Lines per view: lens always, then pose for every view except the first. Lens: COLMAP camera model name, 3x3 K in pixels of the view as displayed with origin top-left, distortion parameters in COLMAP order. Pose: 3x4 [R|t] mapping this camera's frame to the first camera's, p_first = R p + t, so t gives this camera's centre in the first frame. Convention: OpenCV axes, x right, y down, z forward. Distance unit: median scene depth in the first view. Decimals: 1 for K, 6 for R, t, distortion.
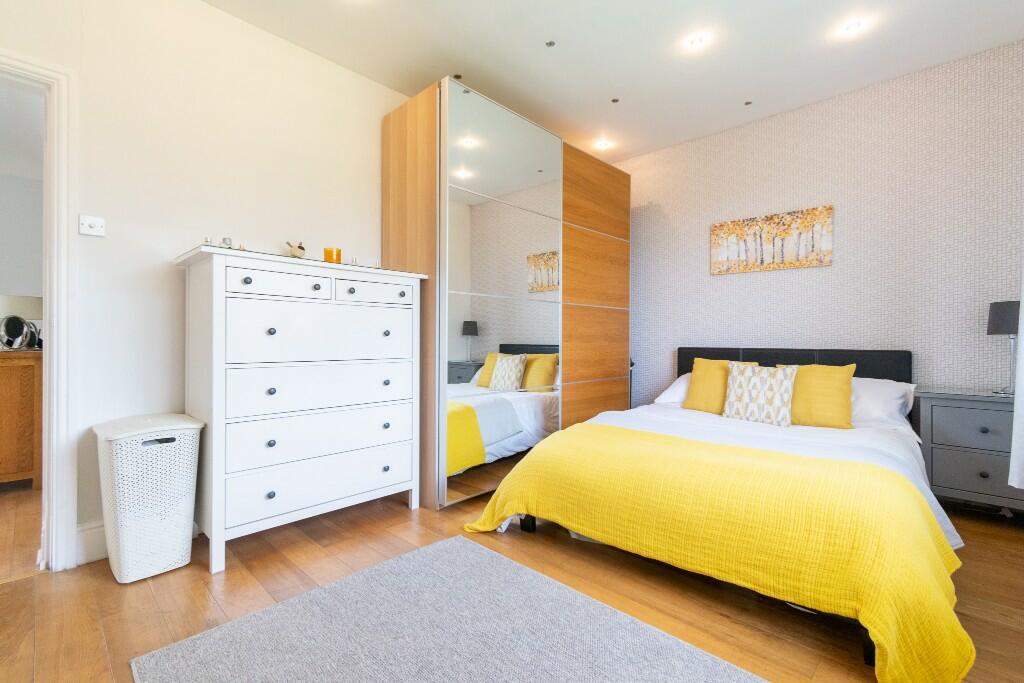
lens RADIAL K [[457.0, 0, 512.5], [0, 457.0, 335.5], [0, 0, 1]] dist [0.017982, 0.000037]
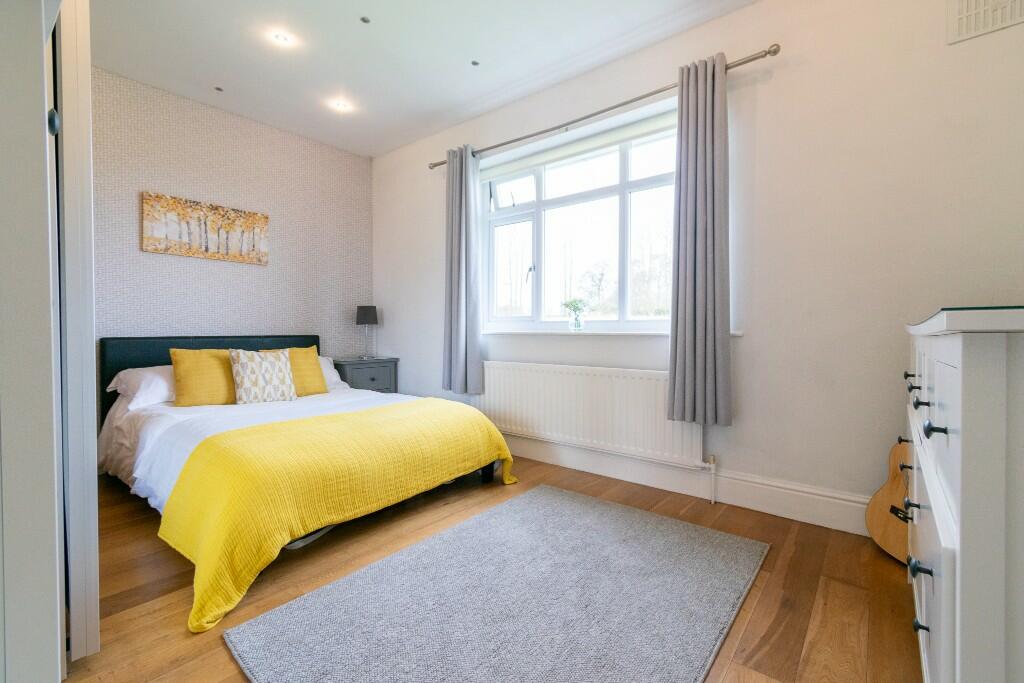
lens RADIAL K [[457.0, 0, 512.5], [0, 457.0, 335.5], [0, 0, 1]] dist [0.017982, 0.000037]
pose [[-0.081203, -0.020385, 0.996489, -0.535331], [-0.007804, 0.999773, 0.019816, 0.001469], [-0.996667, -0.006167, -0.081344, 0.442201]]
